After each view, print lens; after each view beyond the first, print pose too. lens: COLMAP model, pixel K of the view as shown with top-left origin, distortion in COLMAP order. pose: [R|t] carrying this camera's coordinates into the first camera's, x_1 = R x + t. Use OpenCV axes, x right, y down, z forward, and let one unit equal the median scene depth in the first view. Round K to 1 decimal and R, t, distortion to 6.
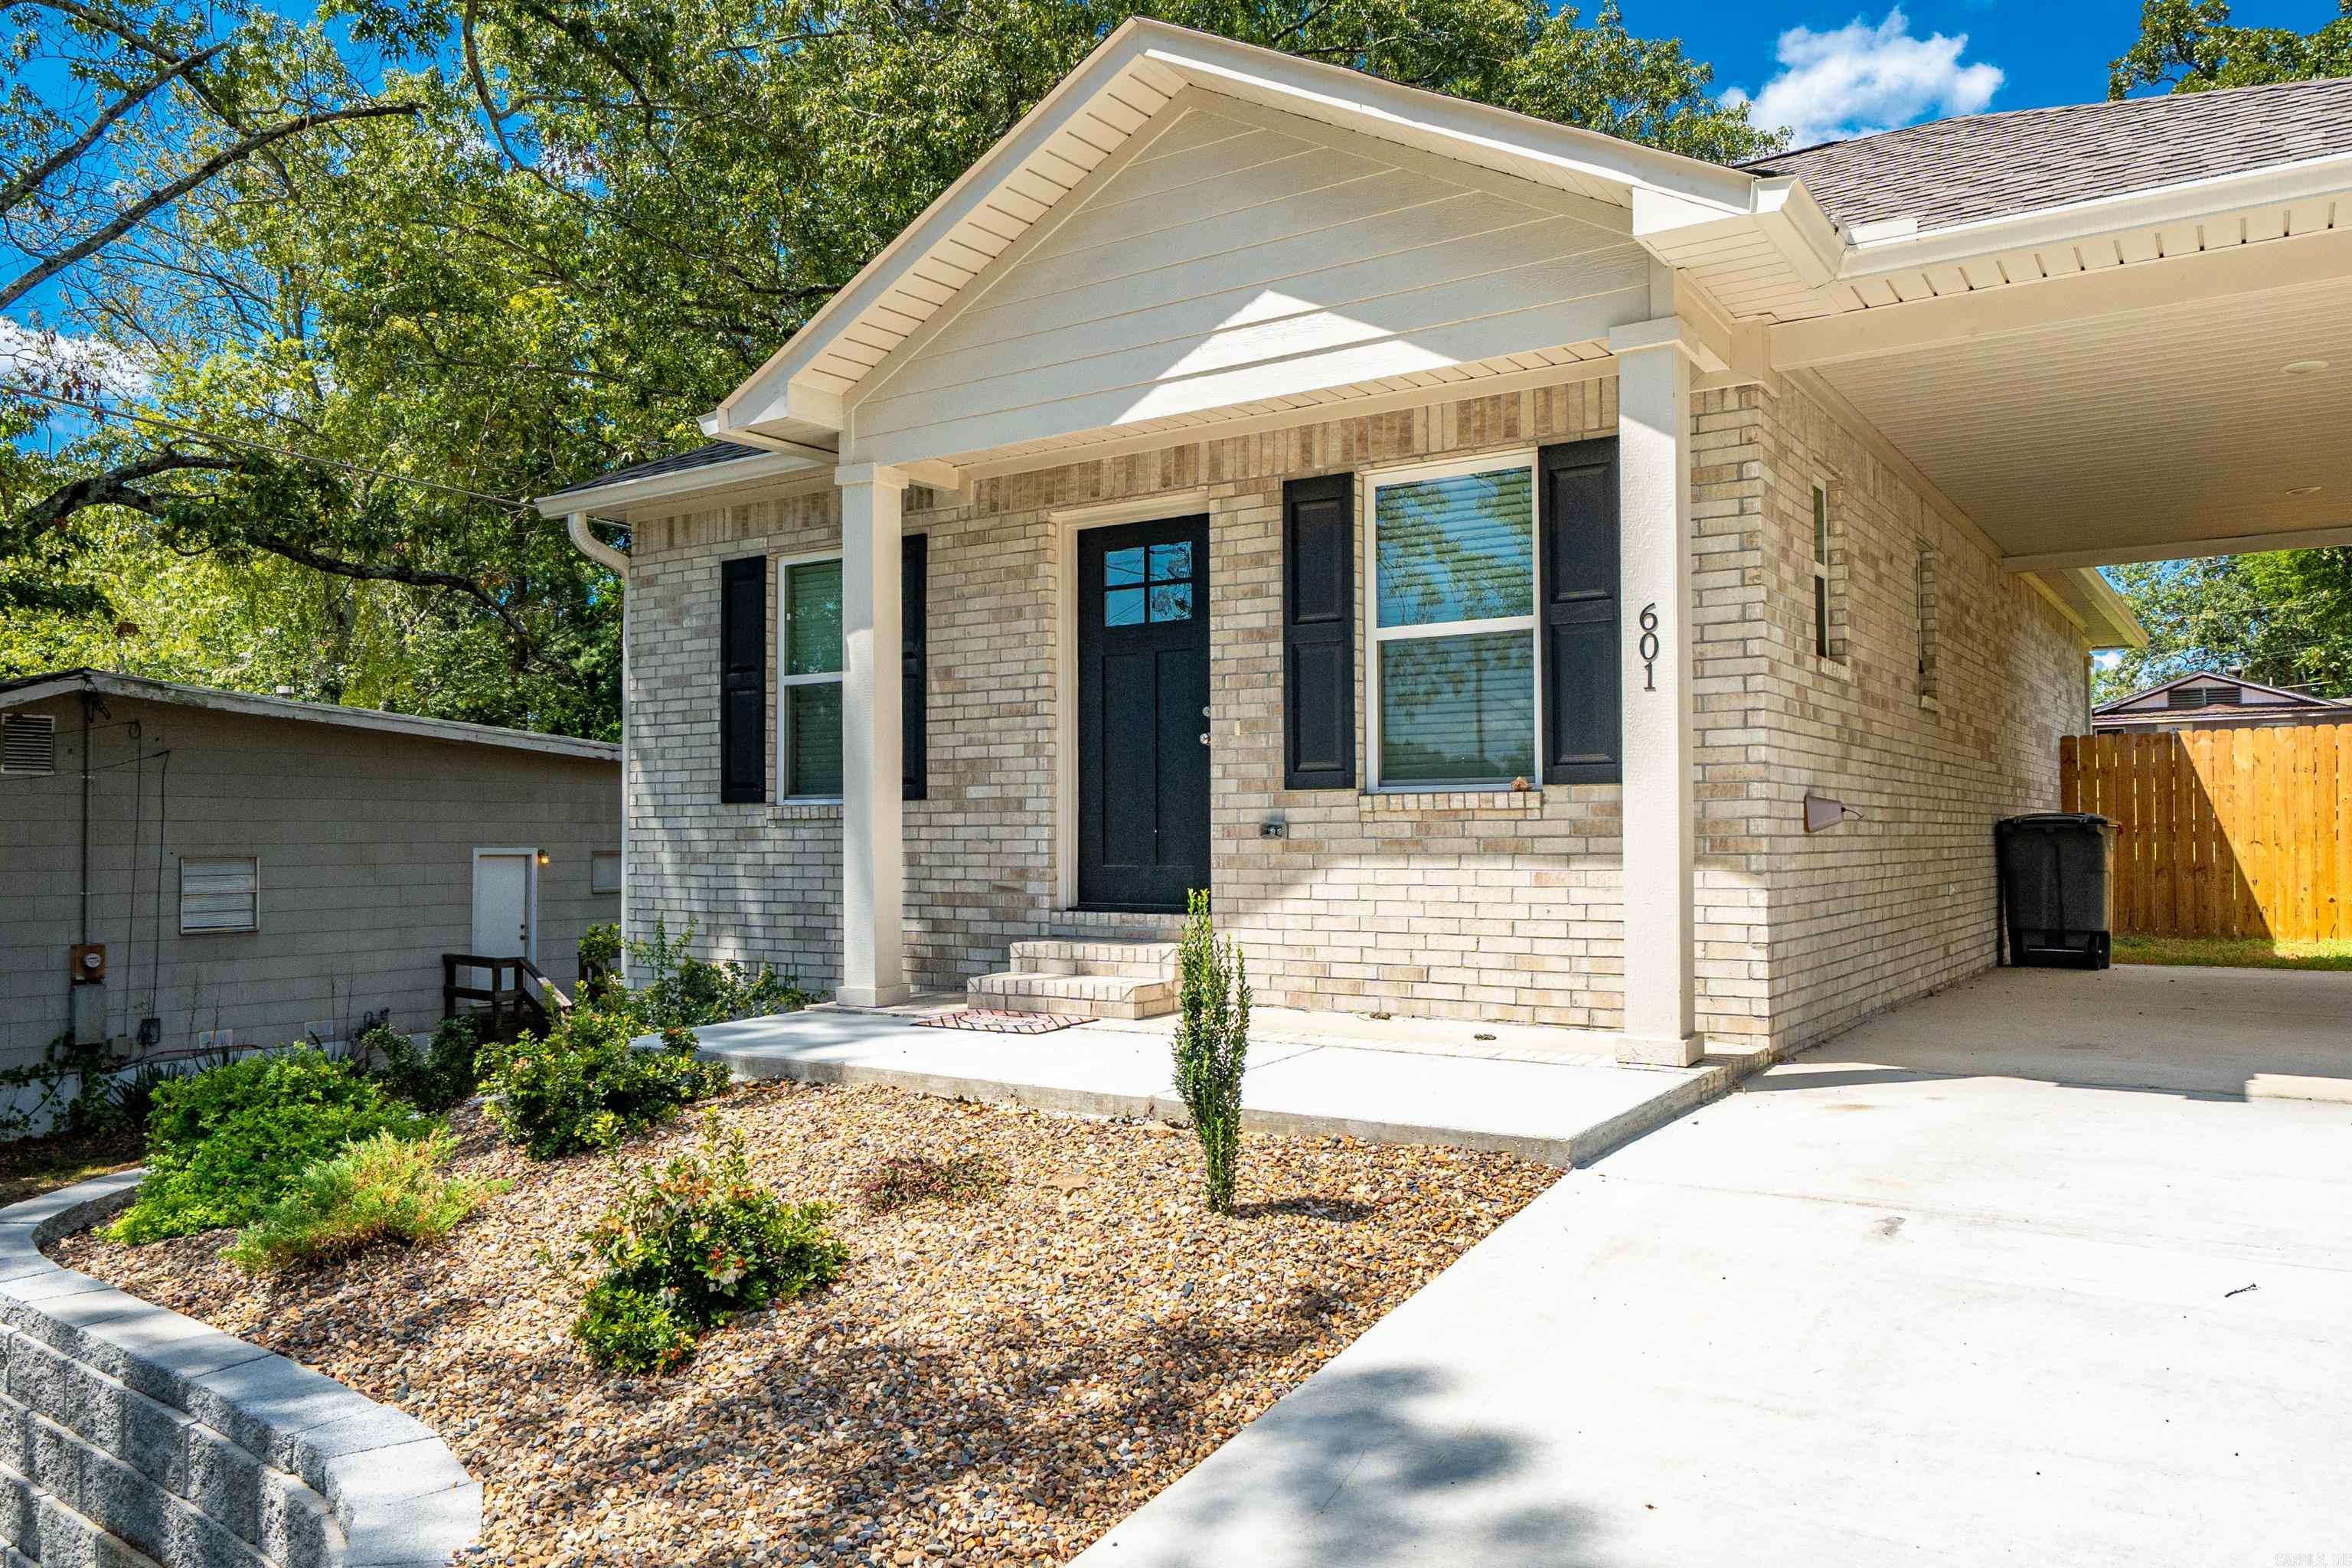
lens RADIAL K [[1642.8, 0, 1182.6], [0, 1642.8, 792.0], [0, 0, 1]] dist [-0.003331, 0.000035]
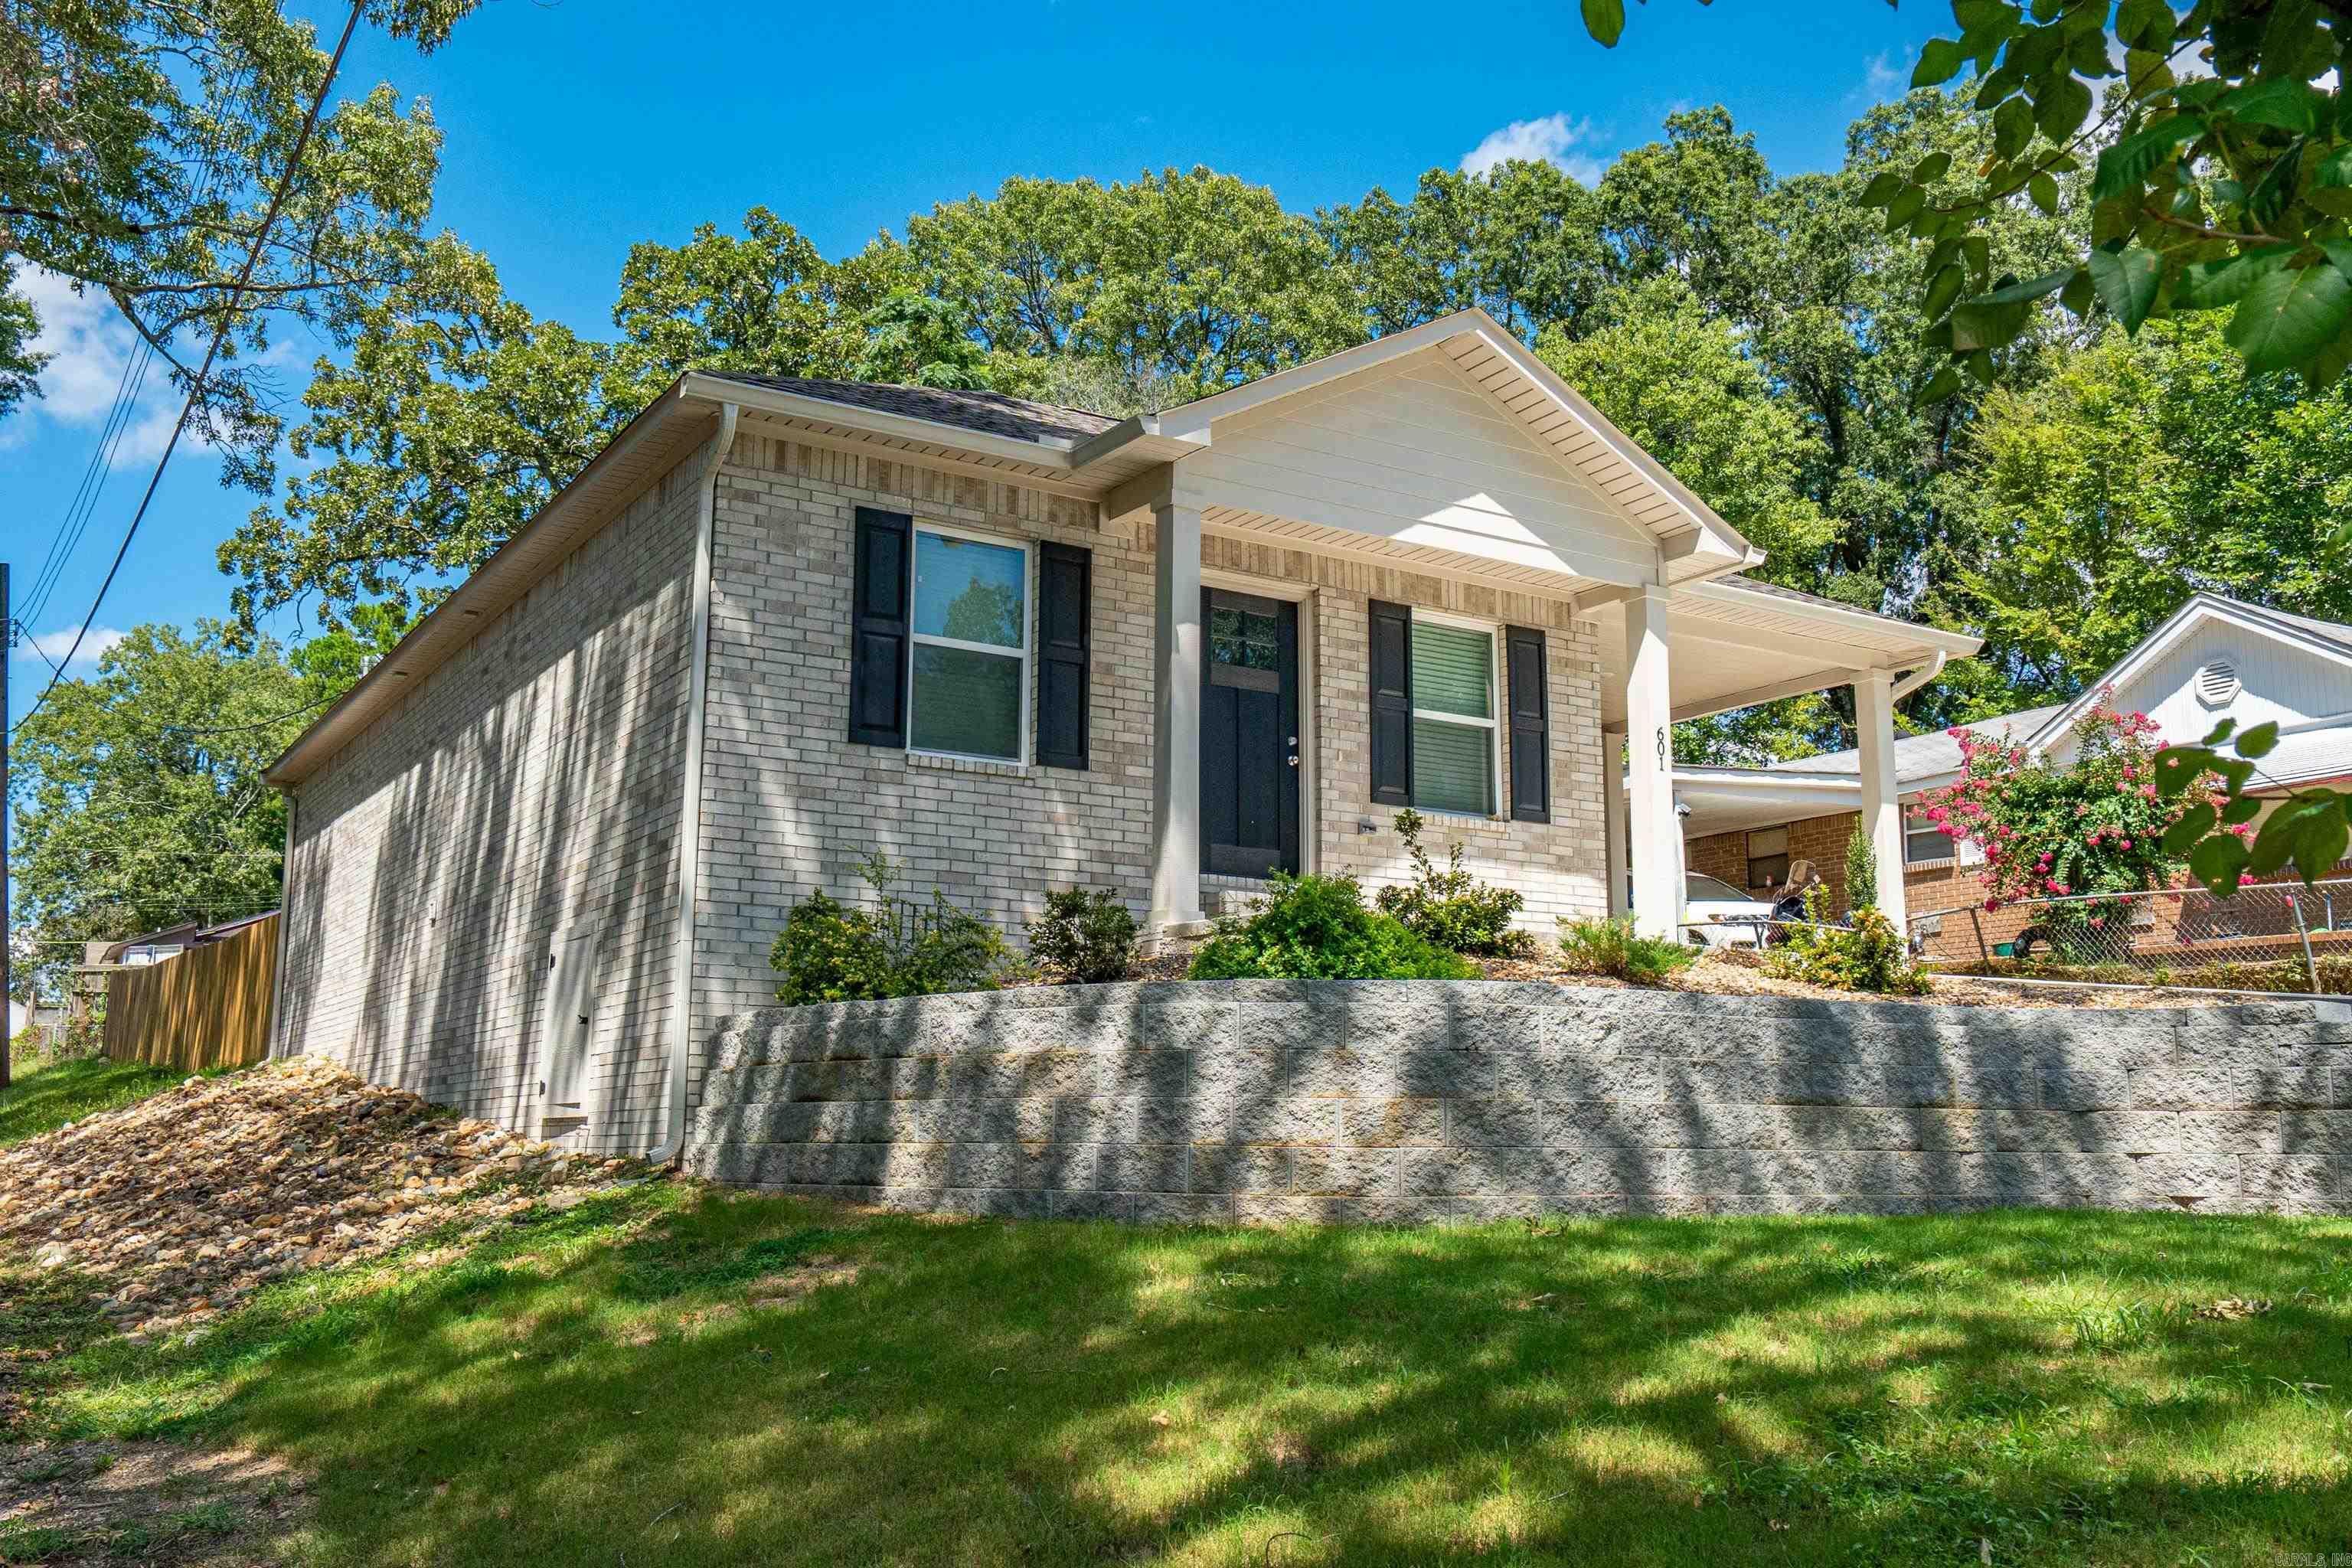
lens RADIAL K [[2048.4, 0, 1150.6], [0, 2048.4, 785.1], [0, 0, 1]] dist [0.016162, 0.003622]
pose [[0.425451, 0.168258, 0.889202, -1.621290], [-0.033869, 0.984836, -0.170149, 0.295646], [-0.904348, 0.042273, 0.424698, 0.391151]]
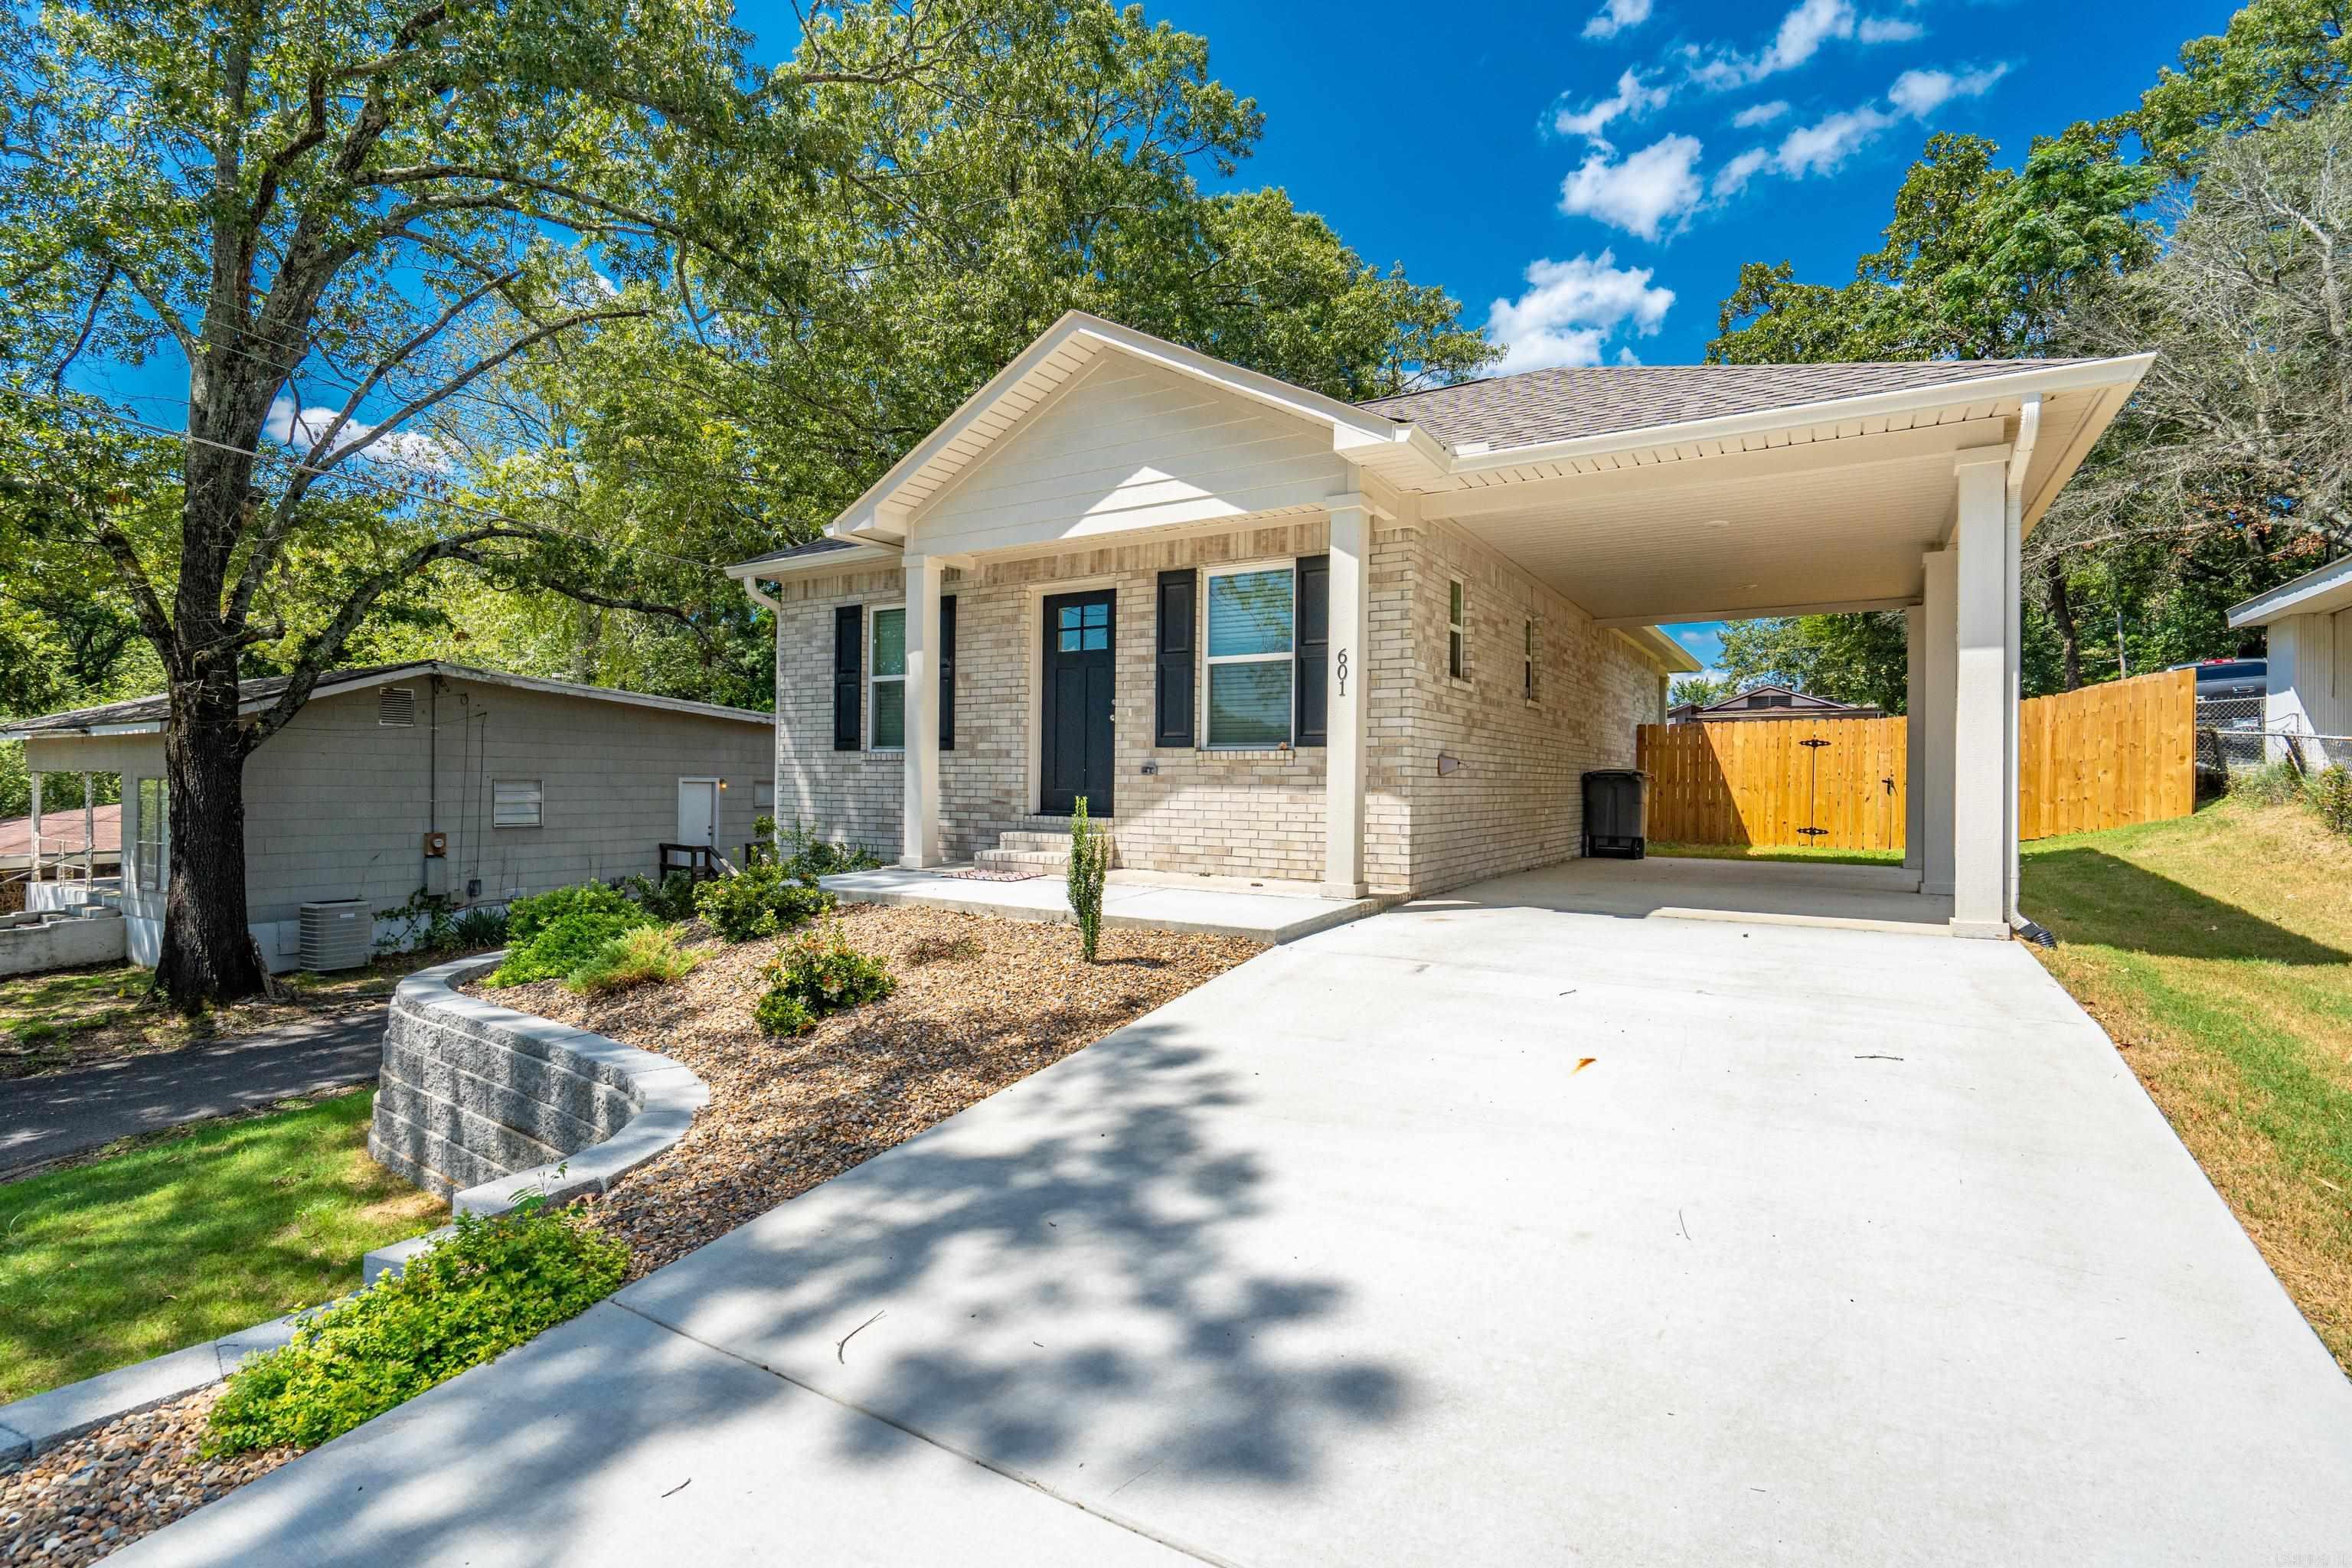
lens RADIAL K [[1065.6, 0, 1178.2], [0, 1065.6, 779.5], [0, 0, 1]] dist [-0.005975, 0.002725]
pose [[0.999211, 0.015471, 0.036589, 0.044082], [-0.016456, 0.999506, 0.026784, 0.002164], [-0.036157, -0.027365, 0.998971, -0.146290]]
